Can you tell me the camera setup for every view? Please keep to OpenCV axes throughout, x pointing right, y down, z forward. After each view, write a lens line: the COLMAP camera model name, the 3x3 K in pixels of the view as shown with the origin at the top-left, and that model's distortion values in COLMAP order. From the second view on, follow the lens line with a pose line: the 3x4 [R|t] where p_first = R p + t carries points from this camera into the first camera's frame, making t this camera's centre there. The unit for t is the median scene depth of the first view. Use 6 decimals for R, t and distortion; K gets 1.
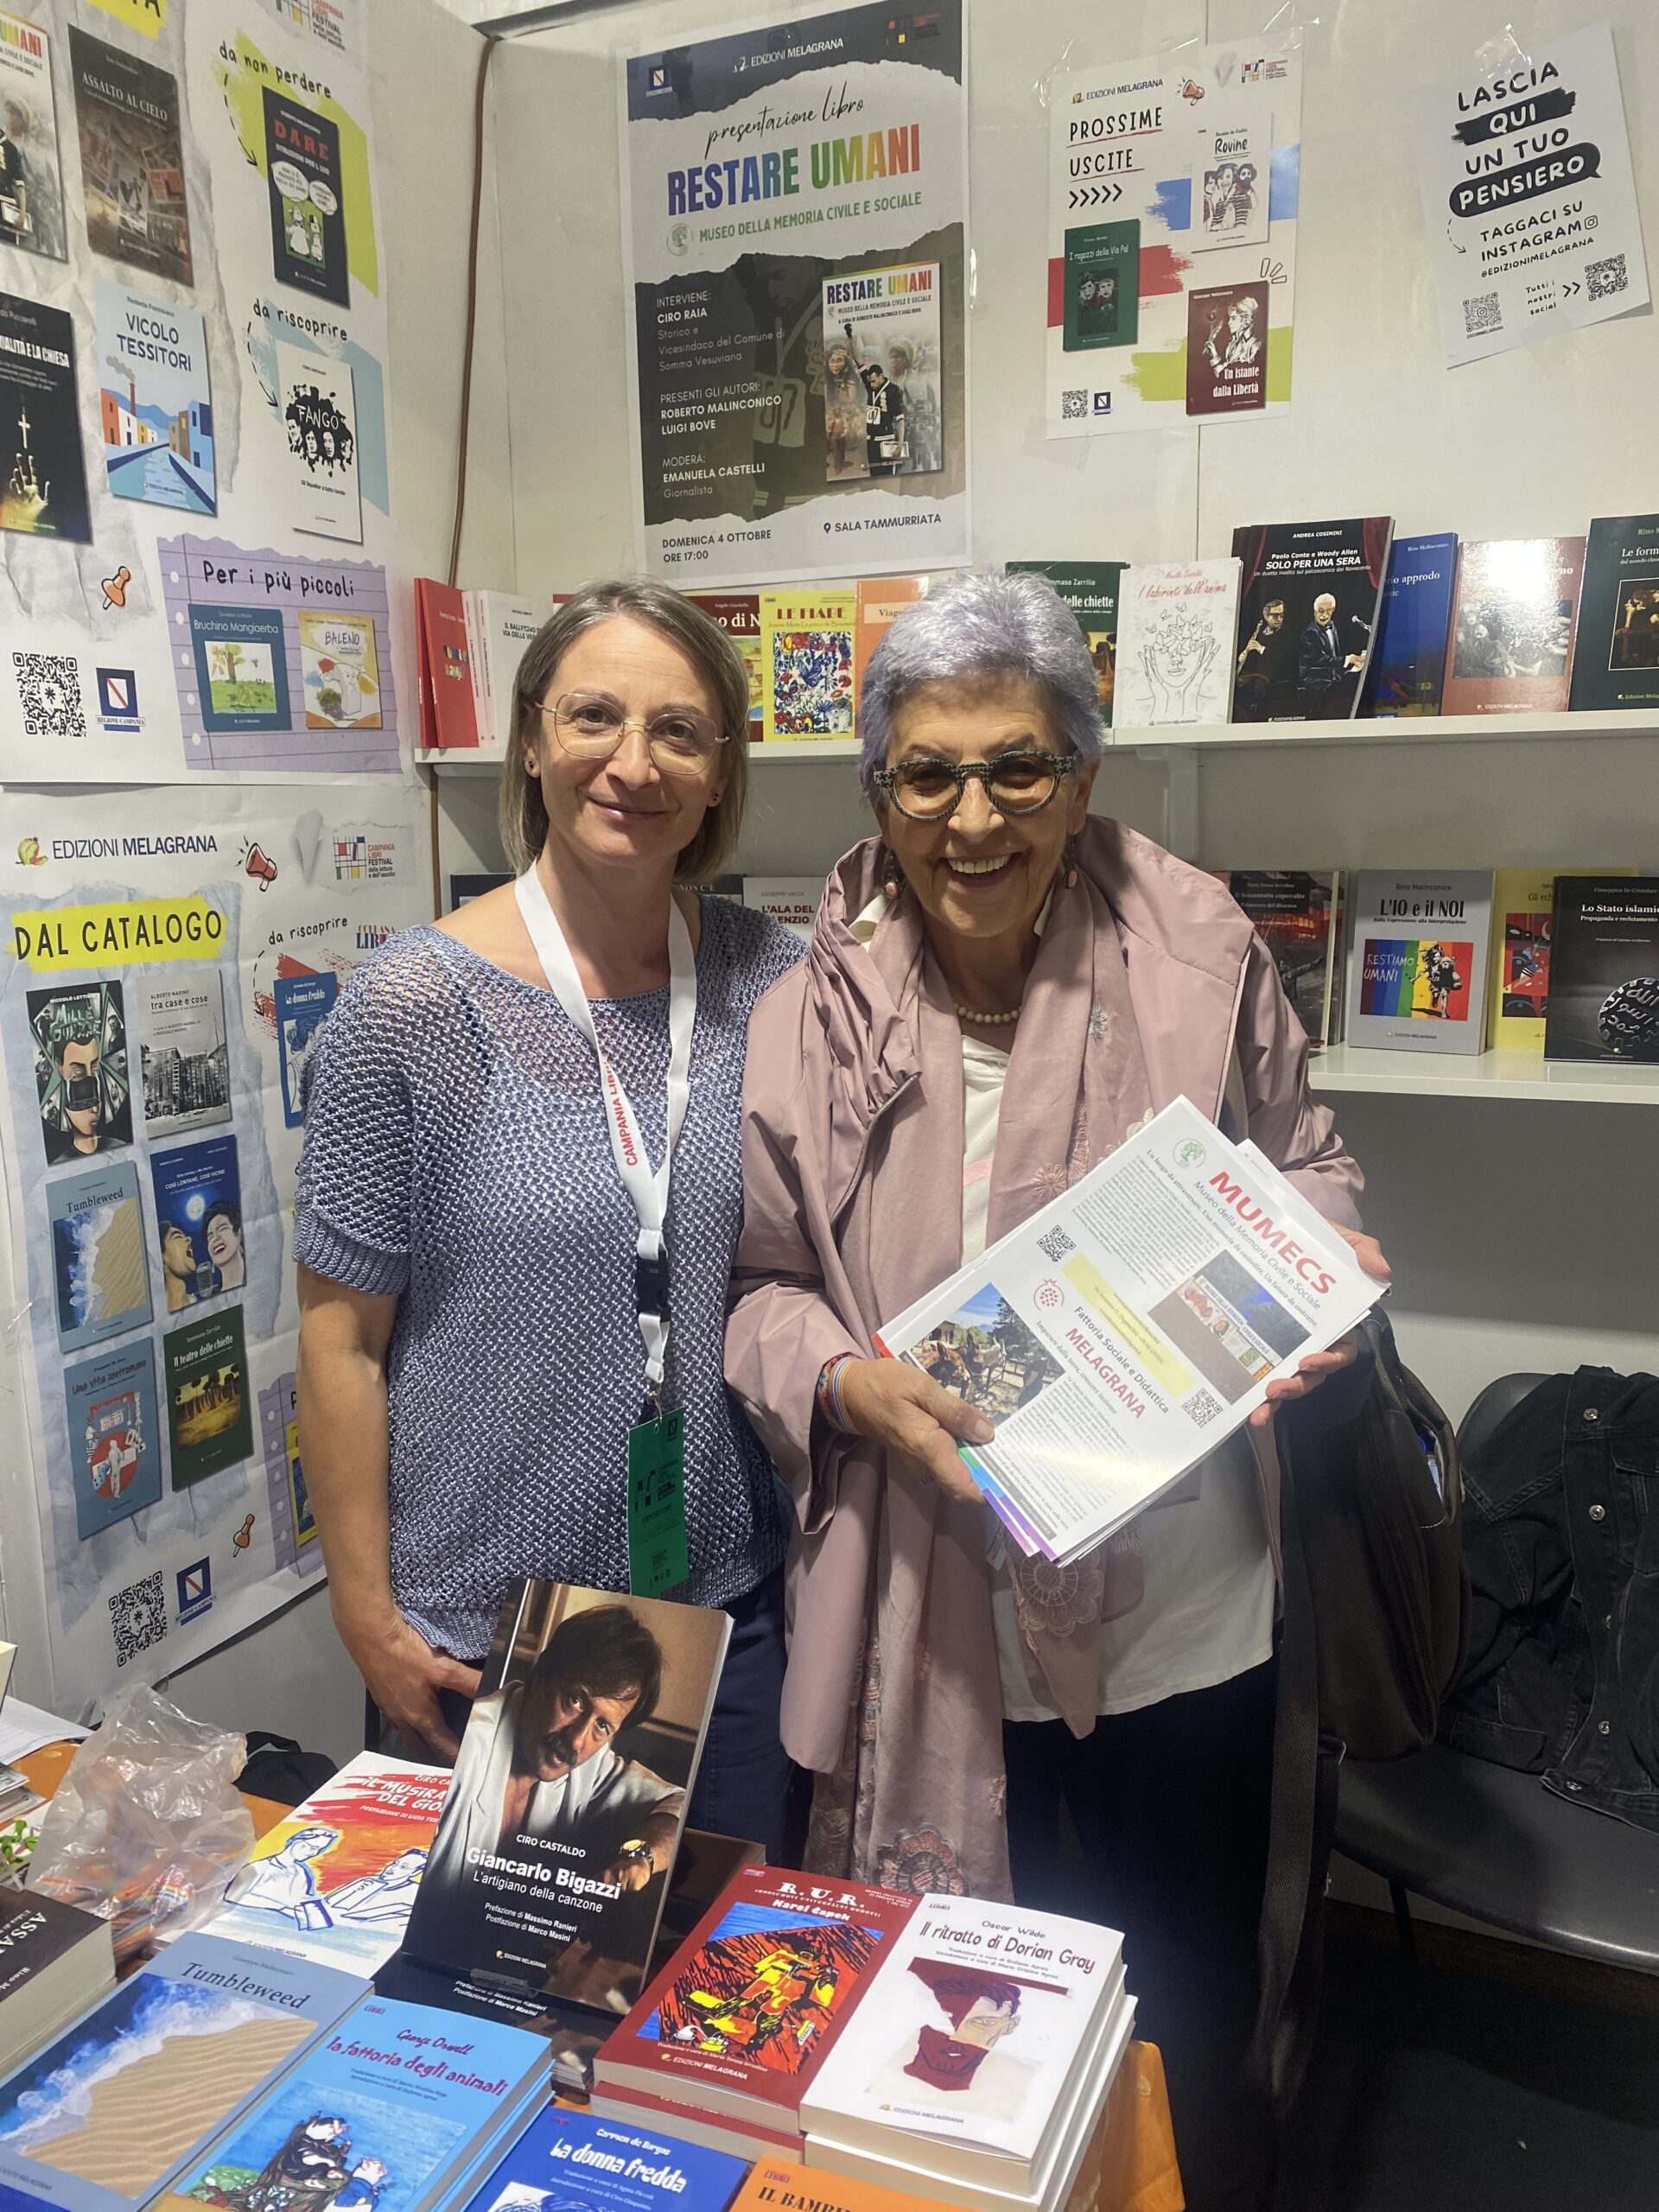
lens RADIAL K [[1701.8, 0, 836.8], [0, 1701.8, 1071.5], [0, 0, 1]] dist [0.054108, -0.046917]
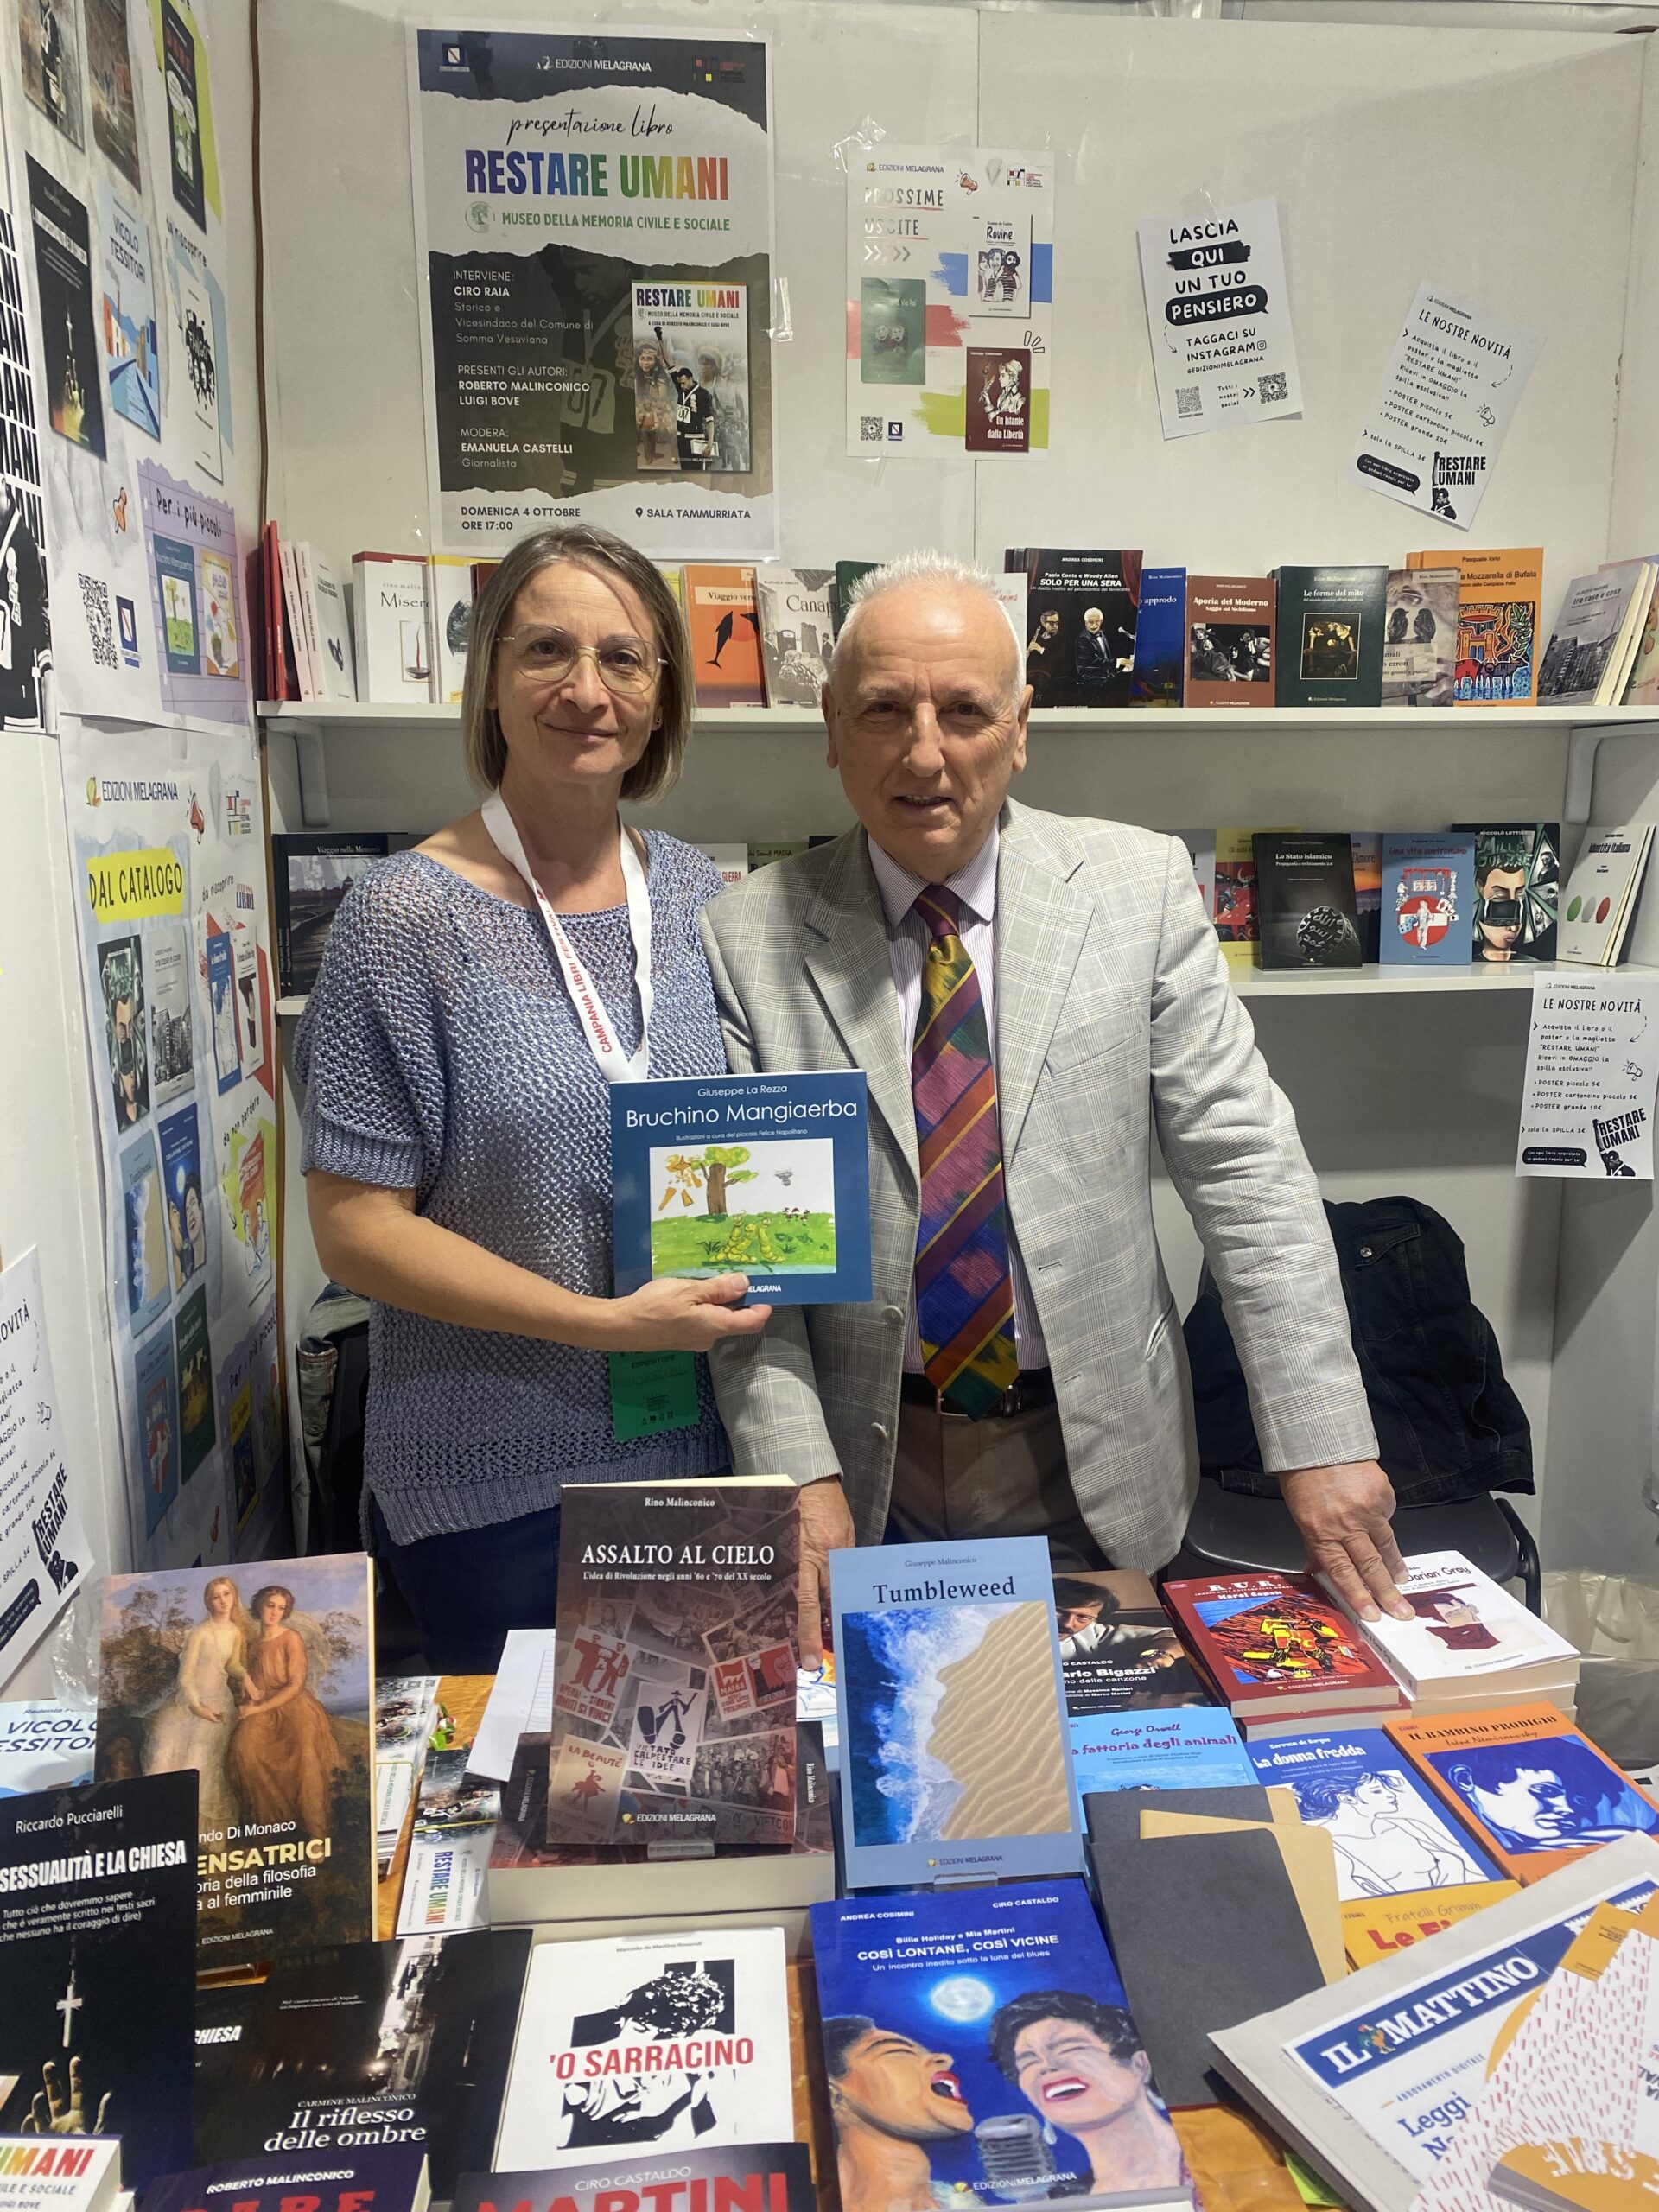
lens RADIAL K [[1701.8, 0, 854.0], [0, 1701.8, 1070.2], [0, 0, 1]] dist [0.054108, -0.046917]
pose [[0.867713, -0.064146, 0.492909, -0.496863], [0.065861, 0.997732, 0.013901, 0.029612], [-0.492683, 0.020402, 0.869970, 0.003673]]
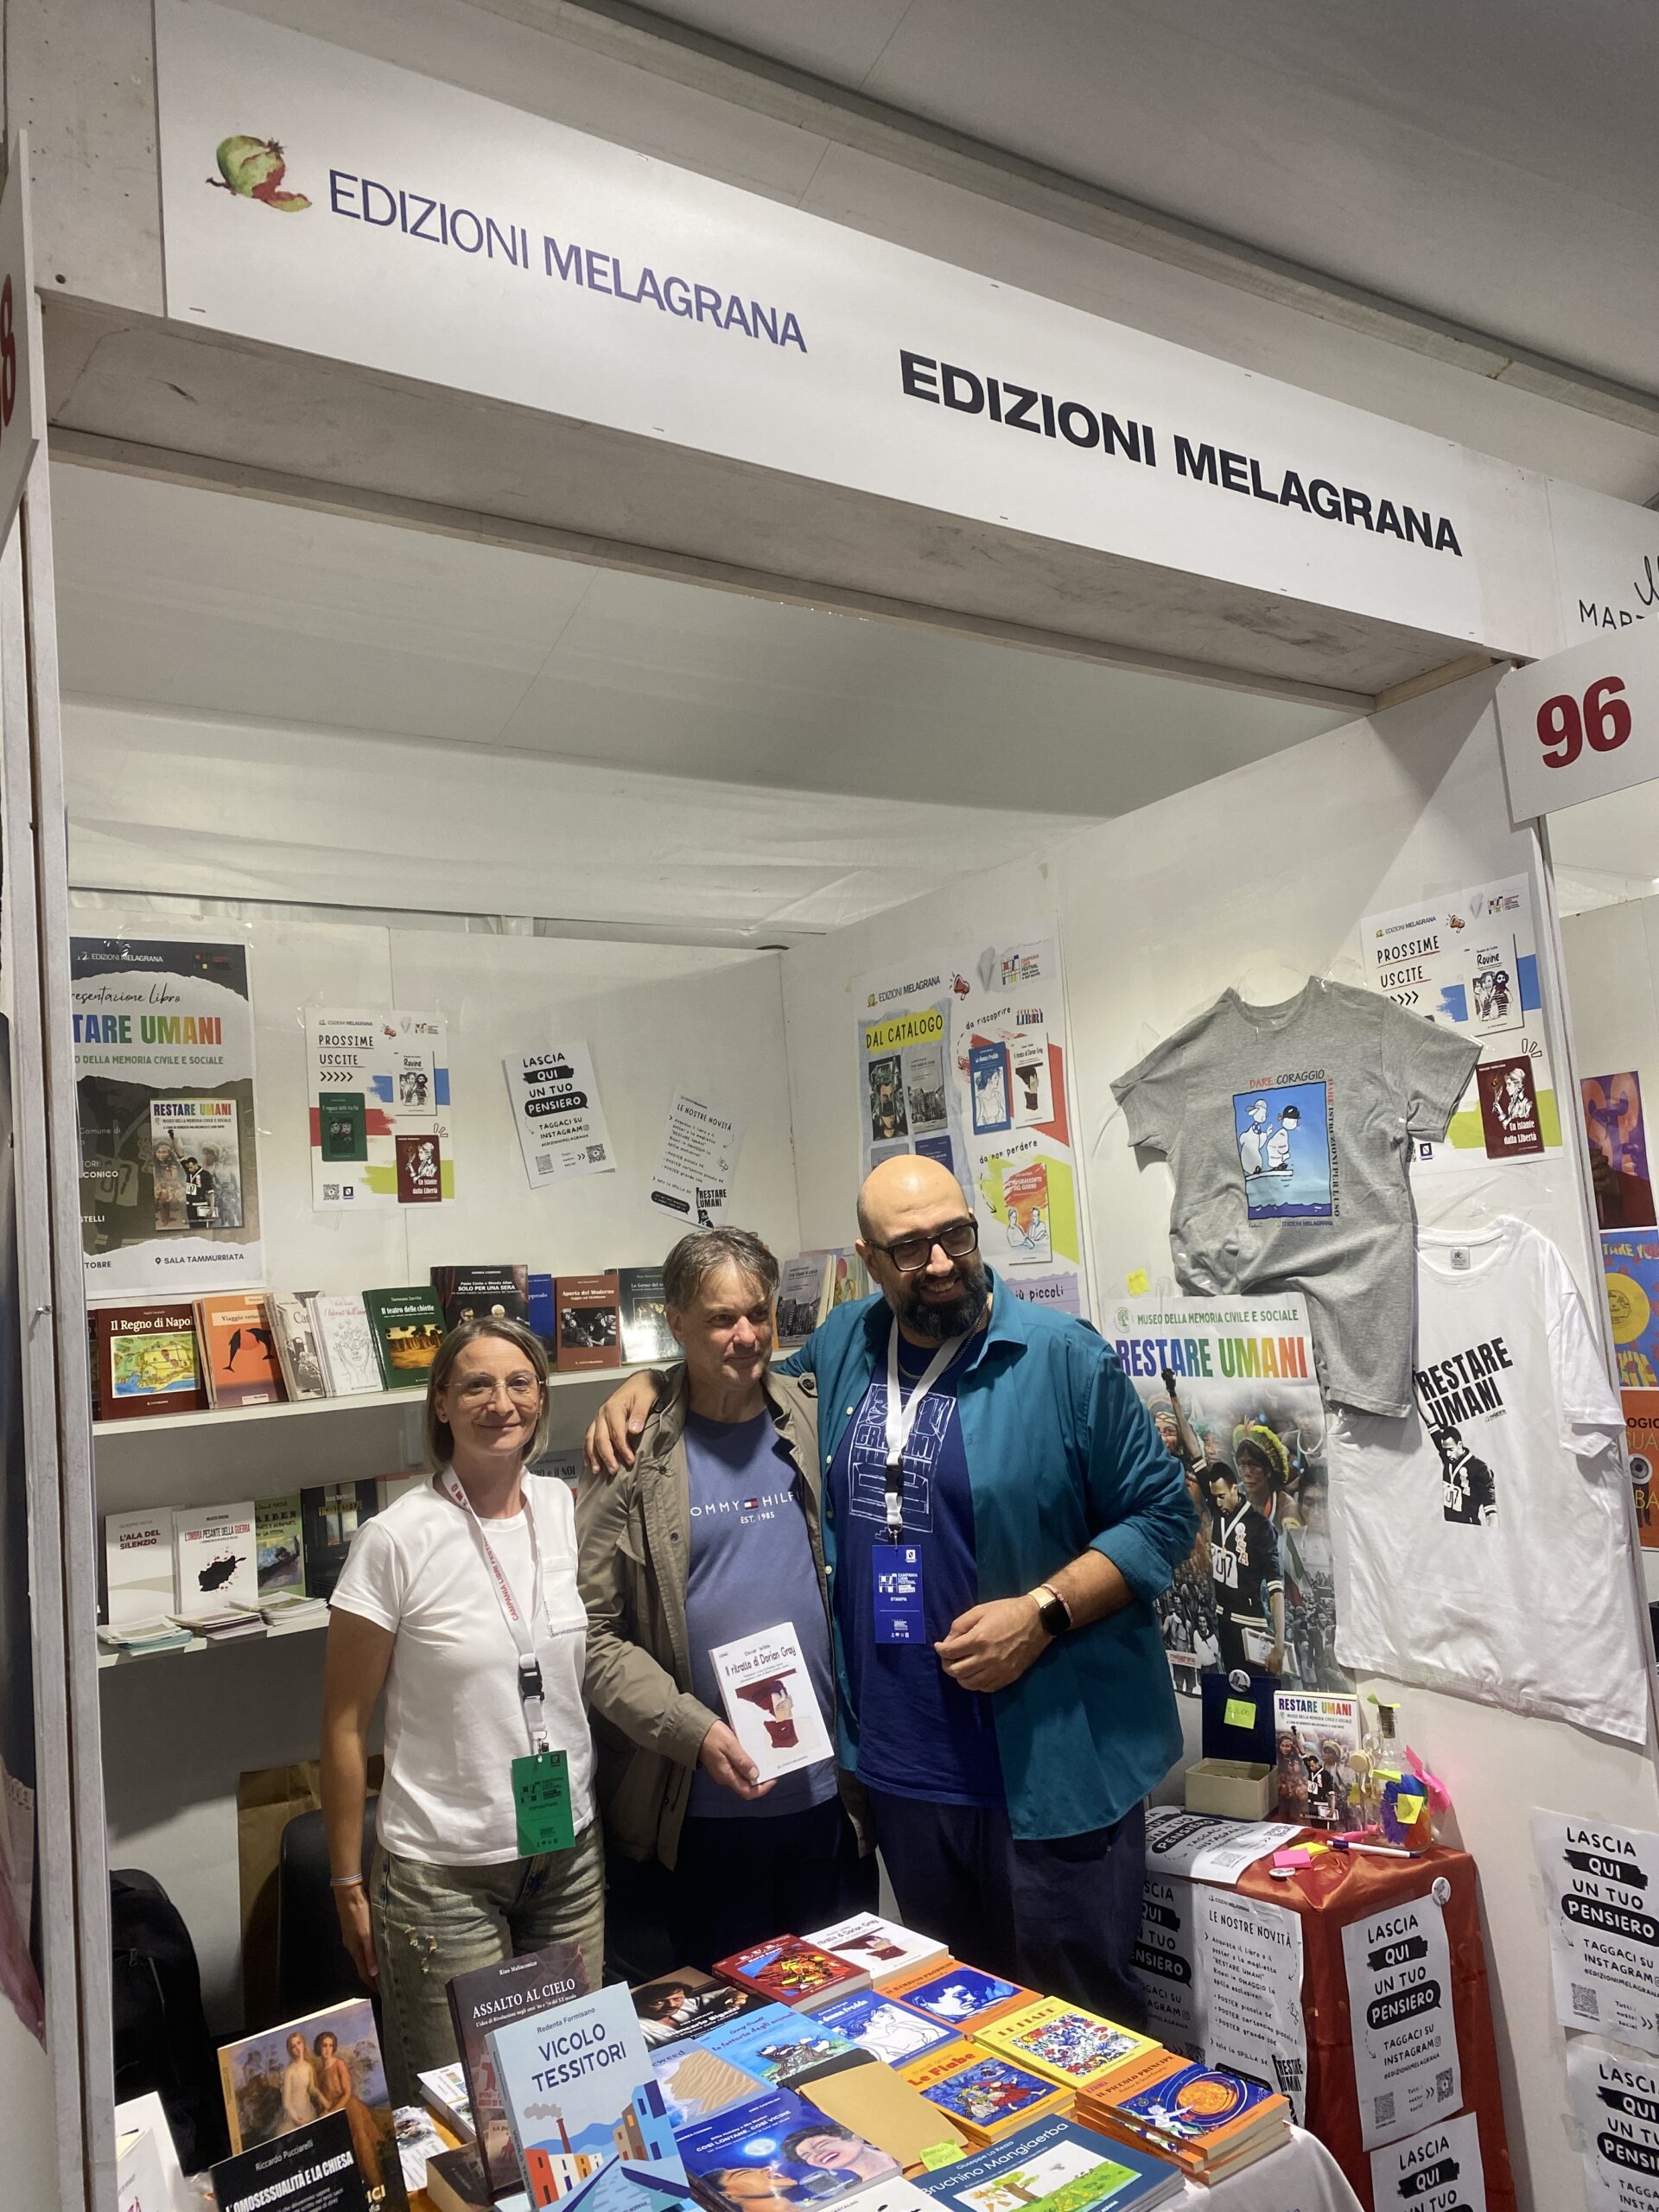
lens RADIAL K [[1701.8, 0, 857.1], [0, 1701.8, 1099.9], [0, 0, 1]] dist [0.054108, -0.046917]
pose [[0.522648, 0.071688, 0.849529, -1.039953], [0.201376, 0.957881, -0.204723, -0.040699], [-0.828424, 0.278073, 0.486199, -0.242457]]
